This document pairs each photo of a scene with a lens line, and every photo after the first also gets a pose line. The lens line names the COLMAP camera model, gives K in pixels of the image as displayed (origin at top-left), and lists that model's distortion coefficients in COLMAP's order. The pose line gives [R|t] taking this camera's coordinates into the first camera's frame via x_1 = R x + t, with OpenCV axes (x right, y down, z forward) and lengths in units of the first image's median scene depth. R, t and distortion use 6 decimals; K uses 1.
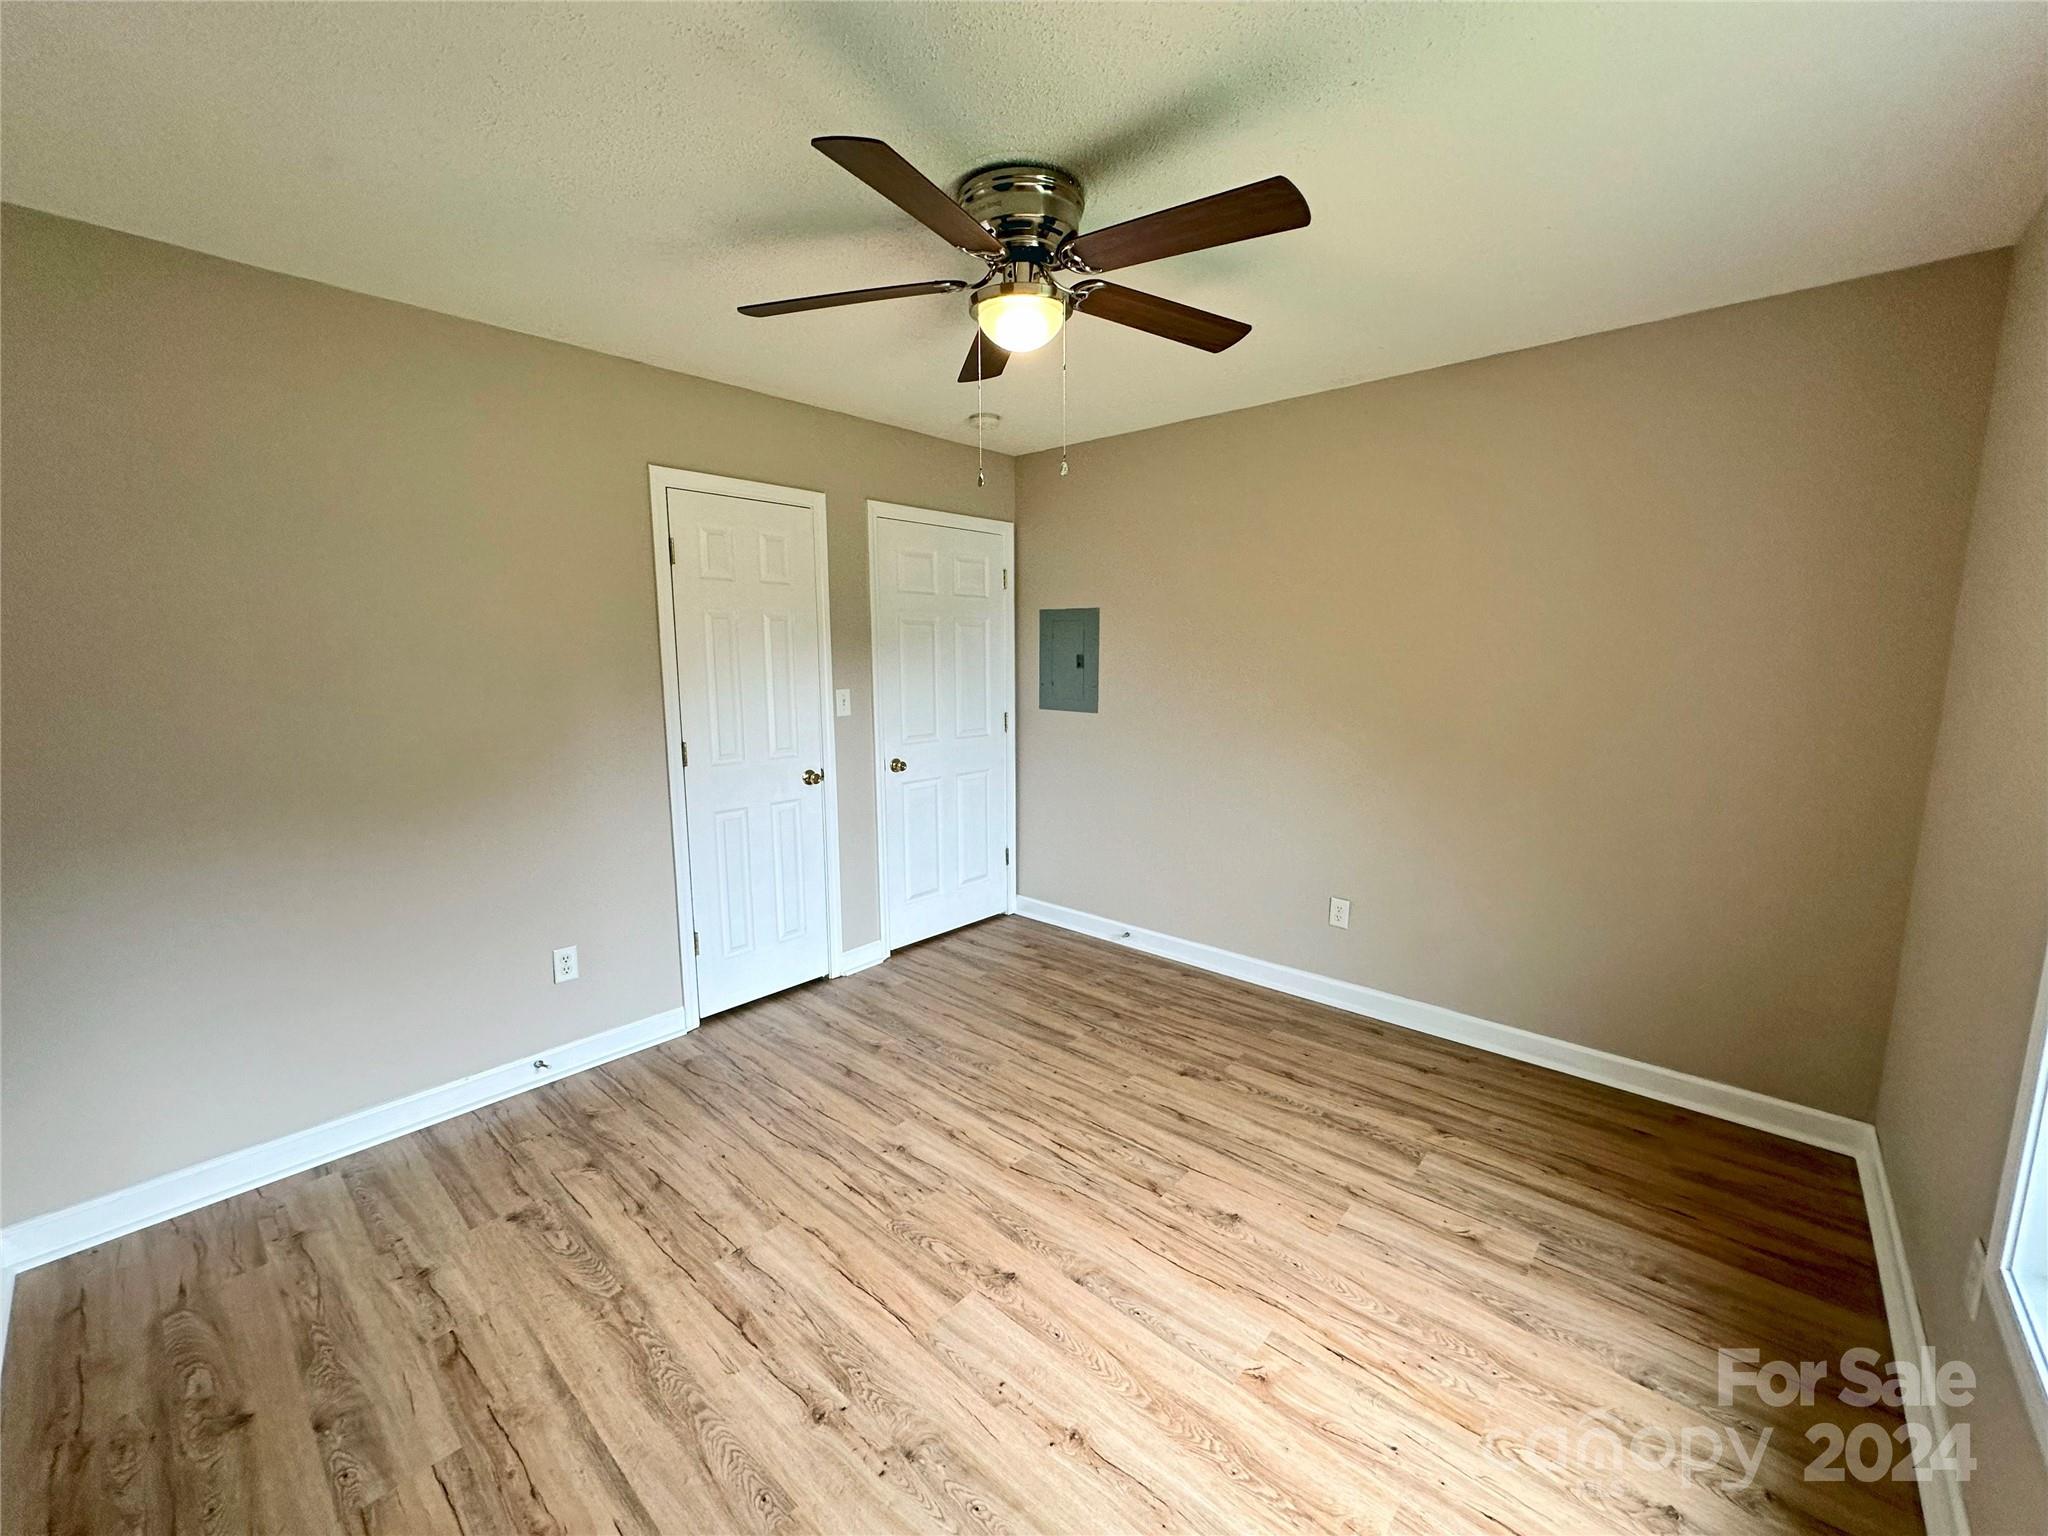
lens RADIAL K [[816.8, 0, 1021.7], [0, 816.8, 772.2], [0, 0, 1]] dist [-0.001750, 0.000682]
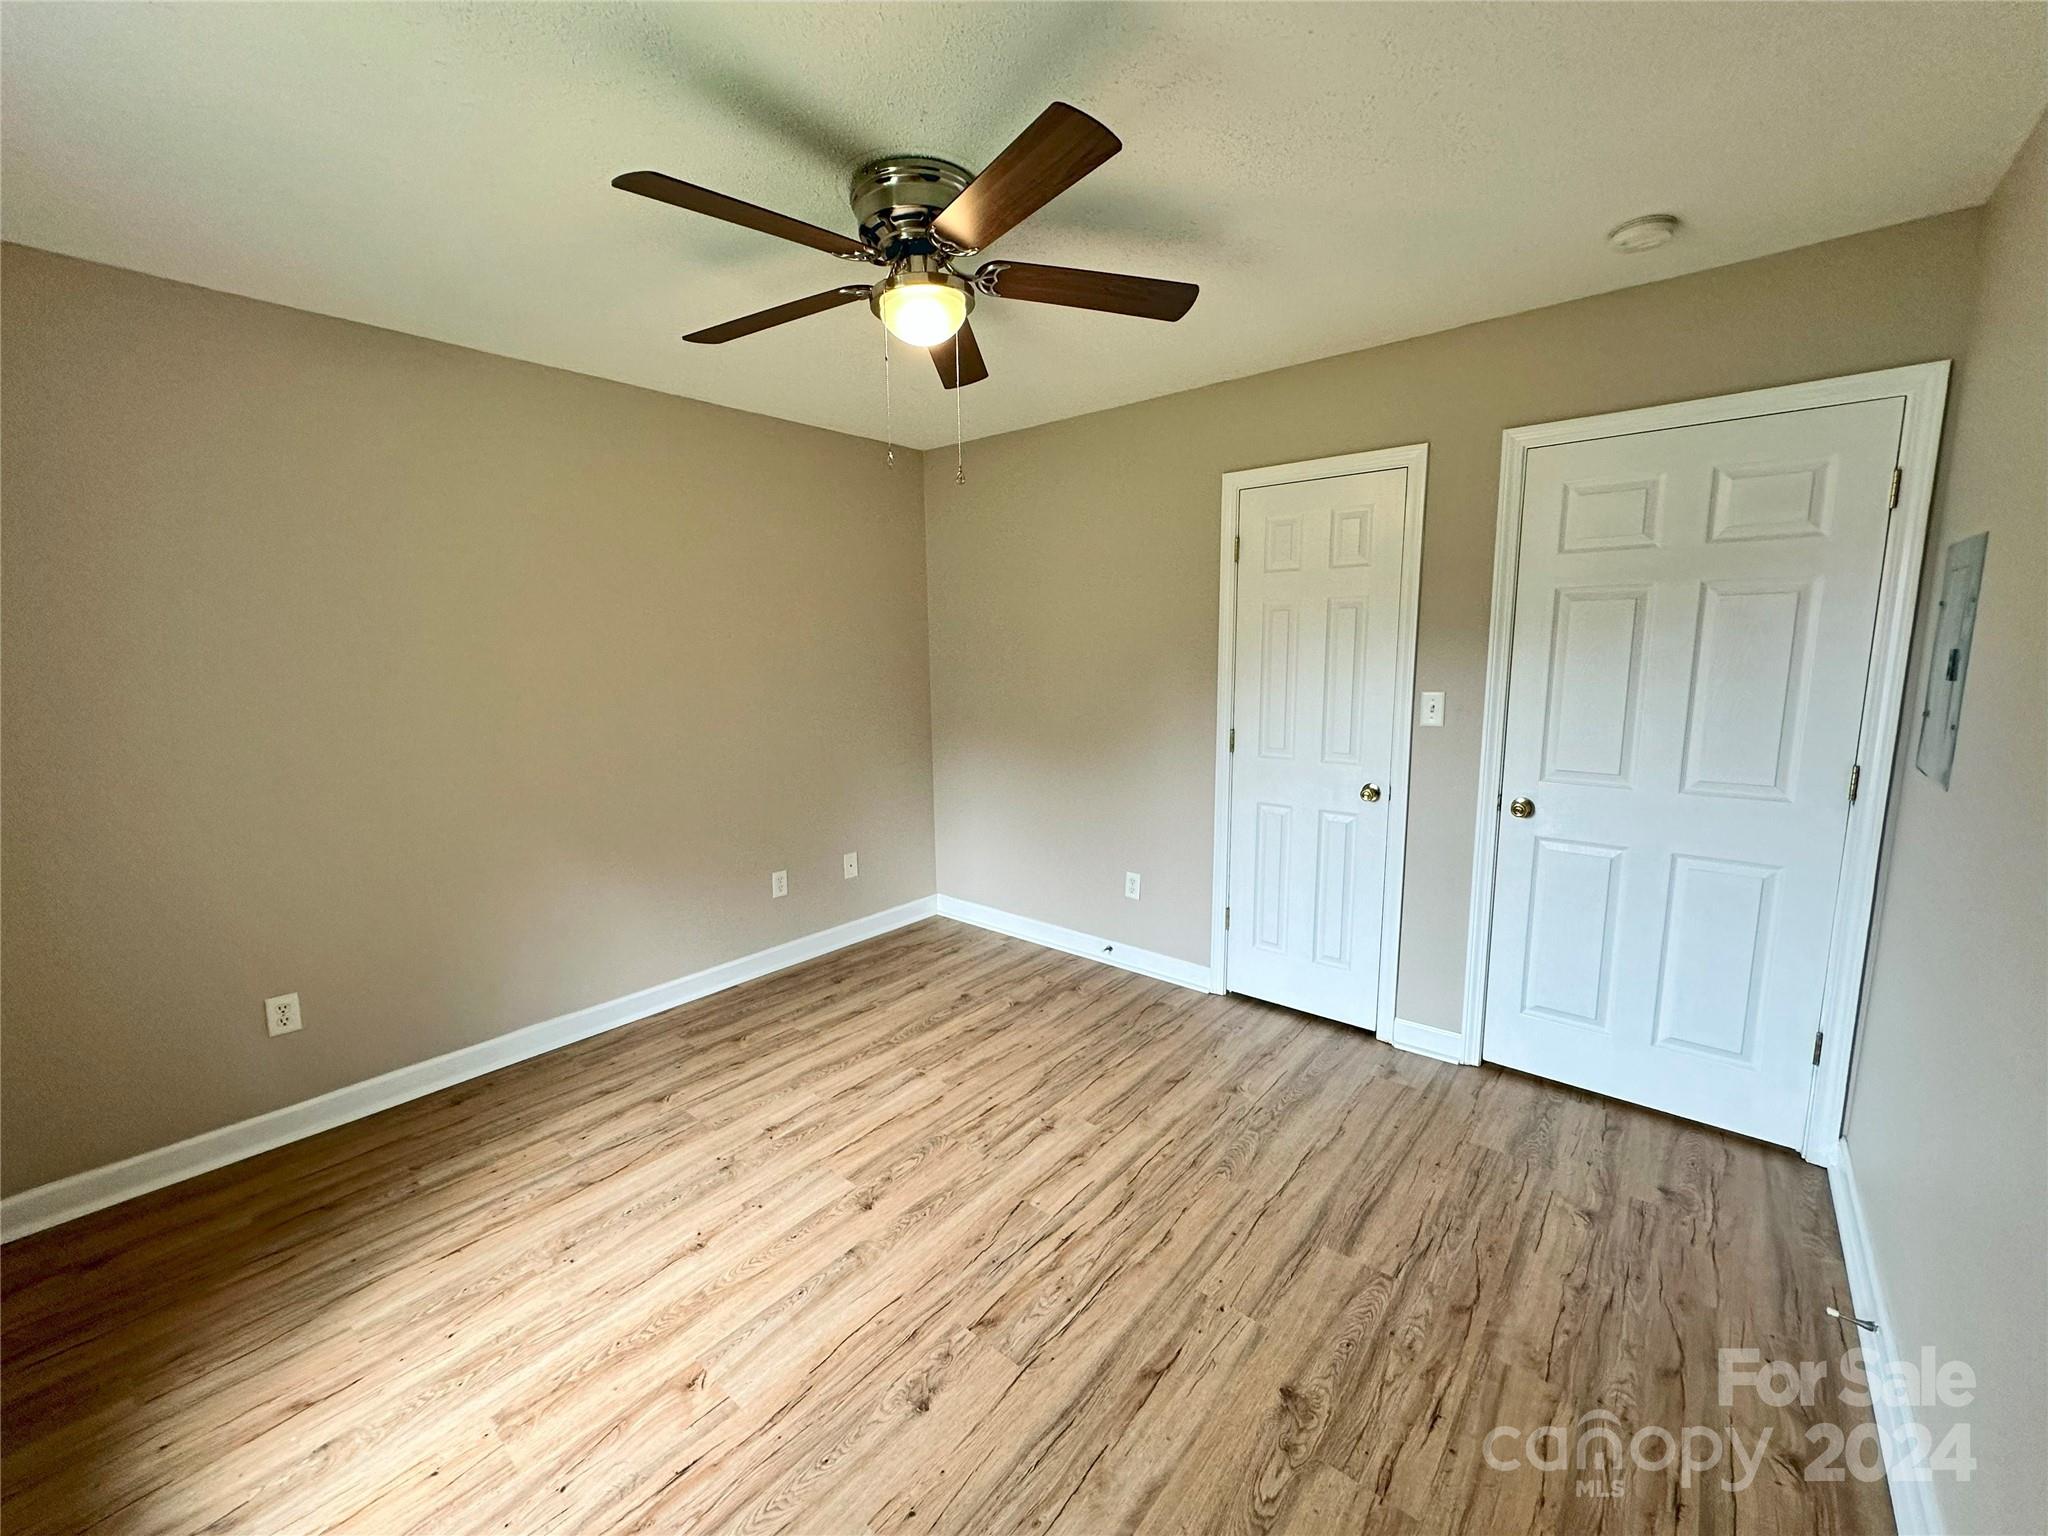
lens RADIAL K [[816.8, 0, 1024.9], [0, 816.8, 774.9], [0, 0, 1]] dist [-0.001750, 0.000682]
pose [[0.028819, 0.159196, -0.986826, 0.858211], [-0.139161, 0.978261, 0.153751, -0.140225], [0.989850, 0.132897, 0.050347, 0.922485]]
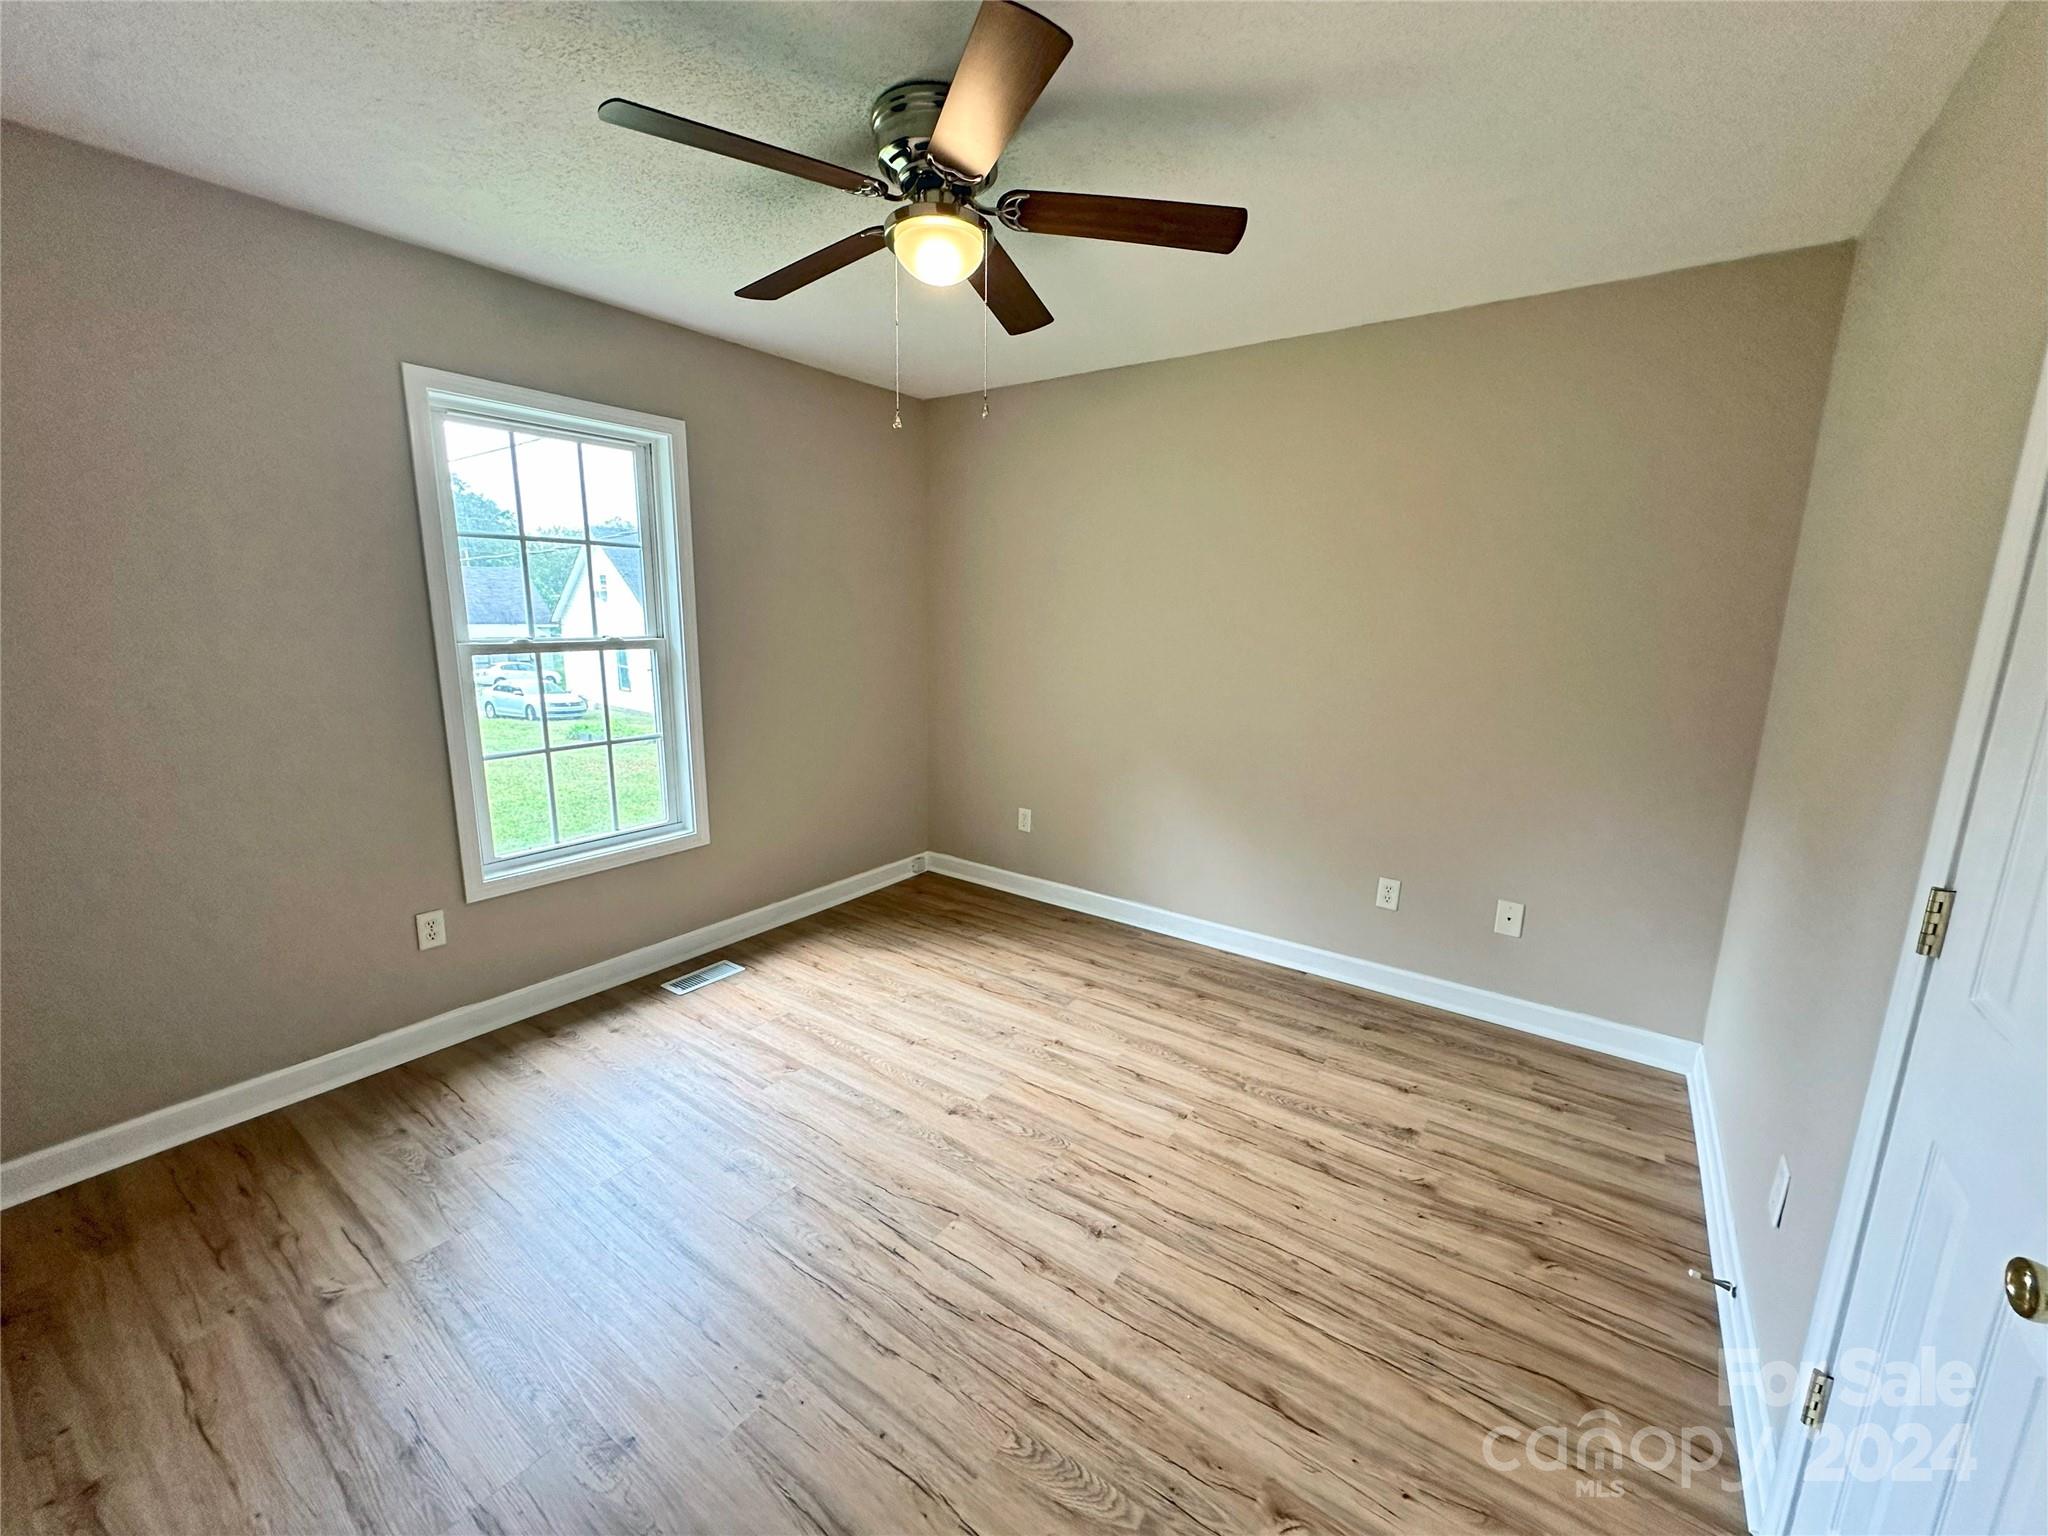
lens RADIAL K [[816.8, 0, 1021.1], [0, 816.8, 760.2], [0, 0, 1]] dist [-0.001750, 0.000682]
pose [[-0.994469, 0.004957, -0.104913, 0.008208], [-0.030511, 0.942174, 0.333733, -0.256310], [0.100500, 0.335088, -0.936811, 1.702060]]
